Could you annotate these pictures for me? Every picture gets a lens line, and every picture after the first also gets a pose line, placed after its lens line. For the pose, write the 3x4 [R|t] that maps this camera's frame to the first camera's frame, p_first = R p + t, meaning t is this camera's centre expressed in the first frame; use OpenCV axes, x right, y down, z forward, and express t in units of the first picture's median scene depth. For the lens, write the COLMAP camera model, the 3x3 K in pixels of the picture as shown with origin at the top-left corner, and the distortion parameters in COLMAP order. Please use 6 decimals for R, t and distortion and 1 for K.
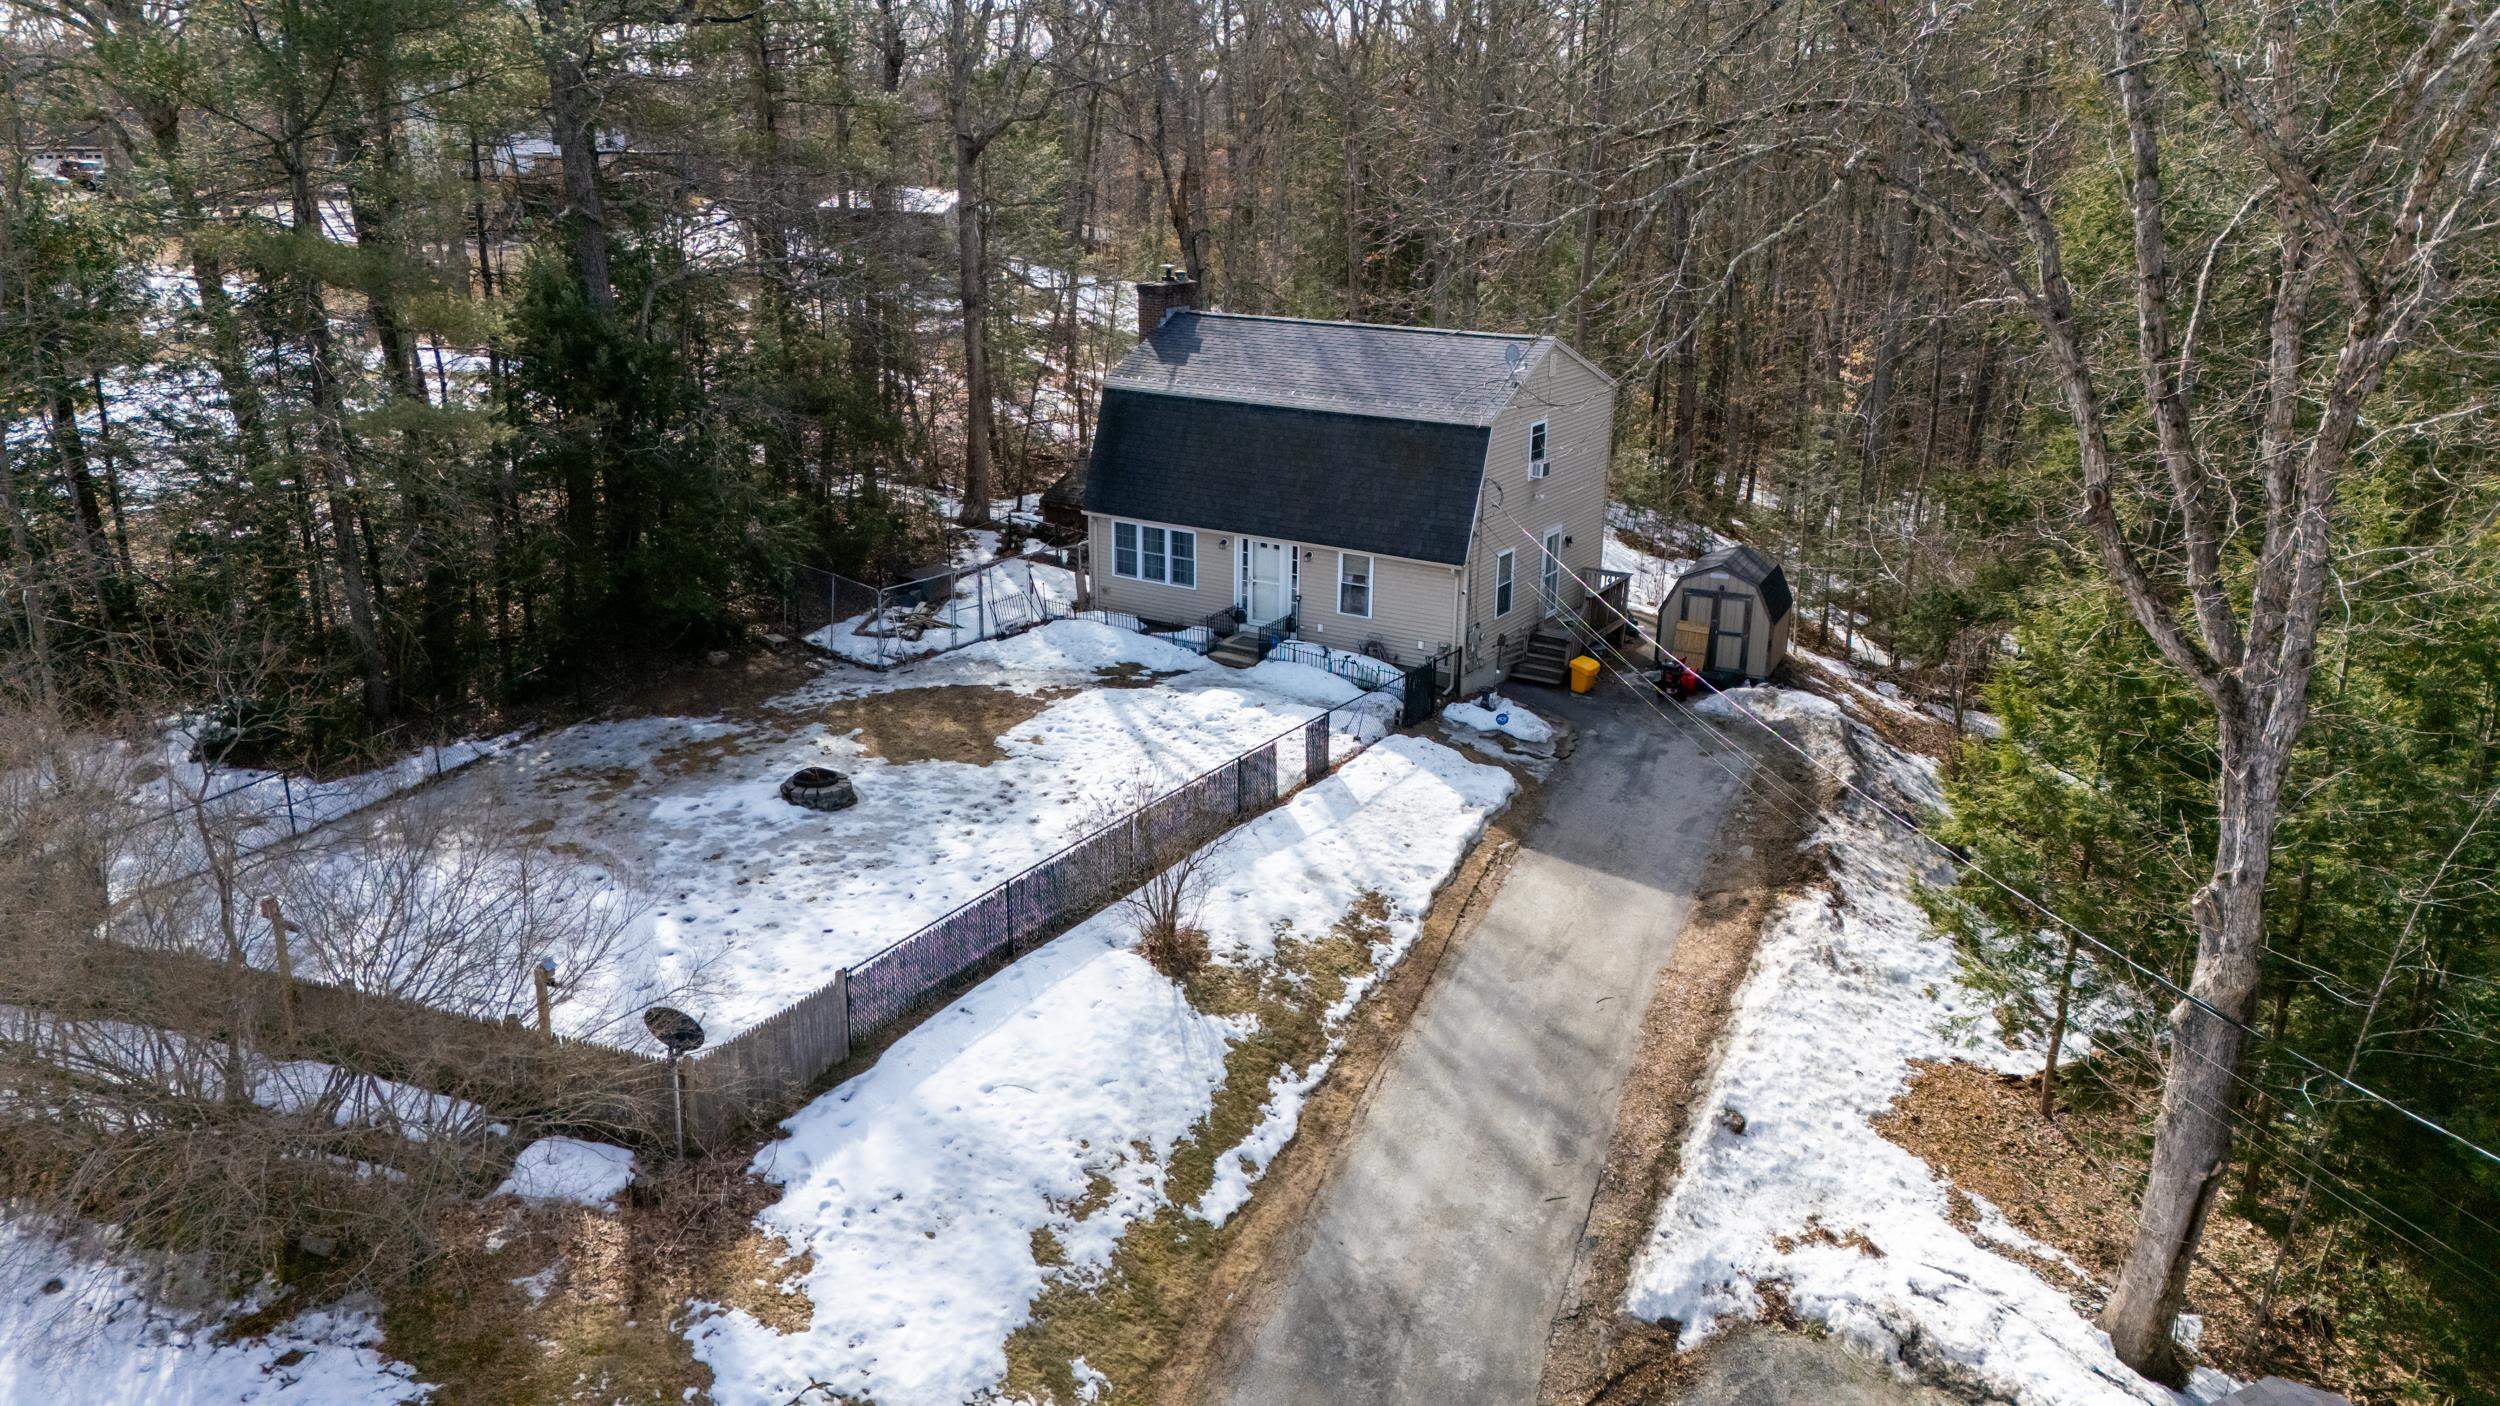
lens RADIAL K [[1799.5, 0, 1250.0], [0, 1799.5, 703.0], [0, 0, 1]] dist [0.033852, 0.001278]
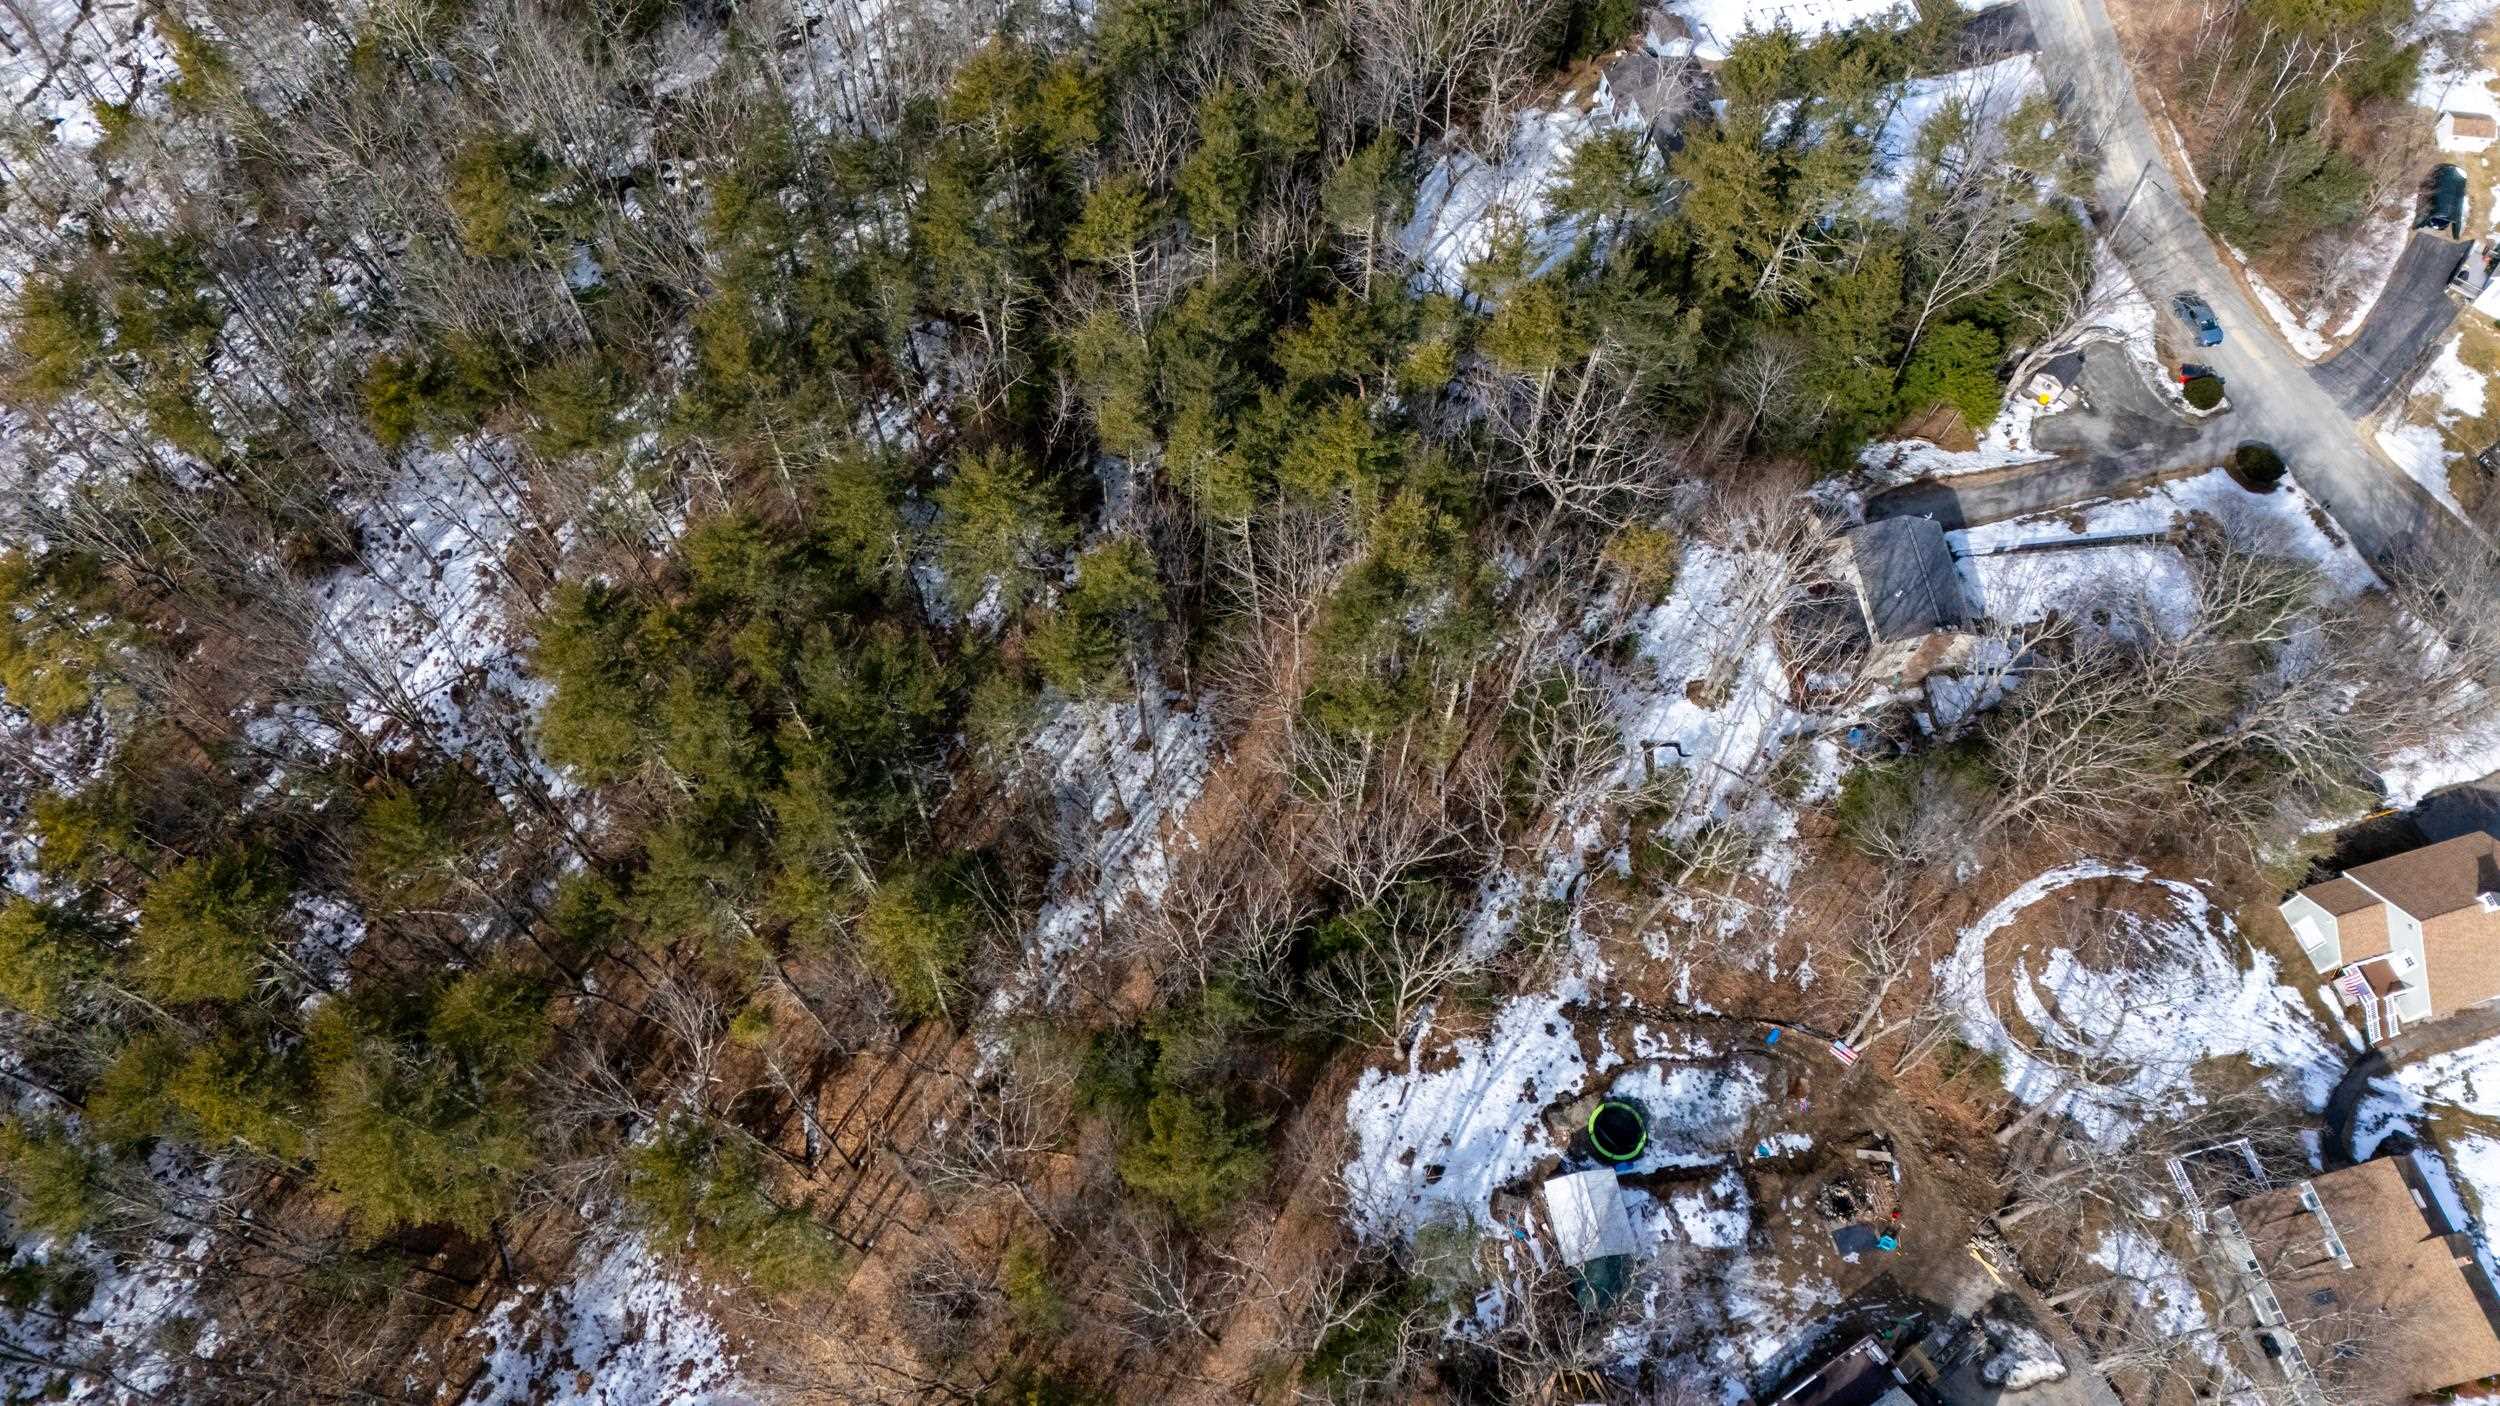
lens RADIAL K [[1802.8, 0, 1250.0], [0, 1802.8, 703.0], [0, 0, 1]] dist [0.084457, -0.060566]
pose [[-0.630230, -0.703143, 0.329242, -0.663255], [0.209715, 0.254129, 0.944160, -5.507285], [-0.747549, 0.664085, -0.012700, 3.335642]]
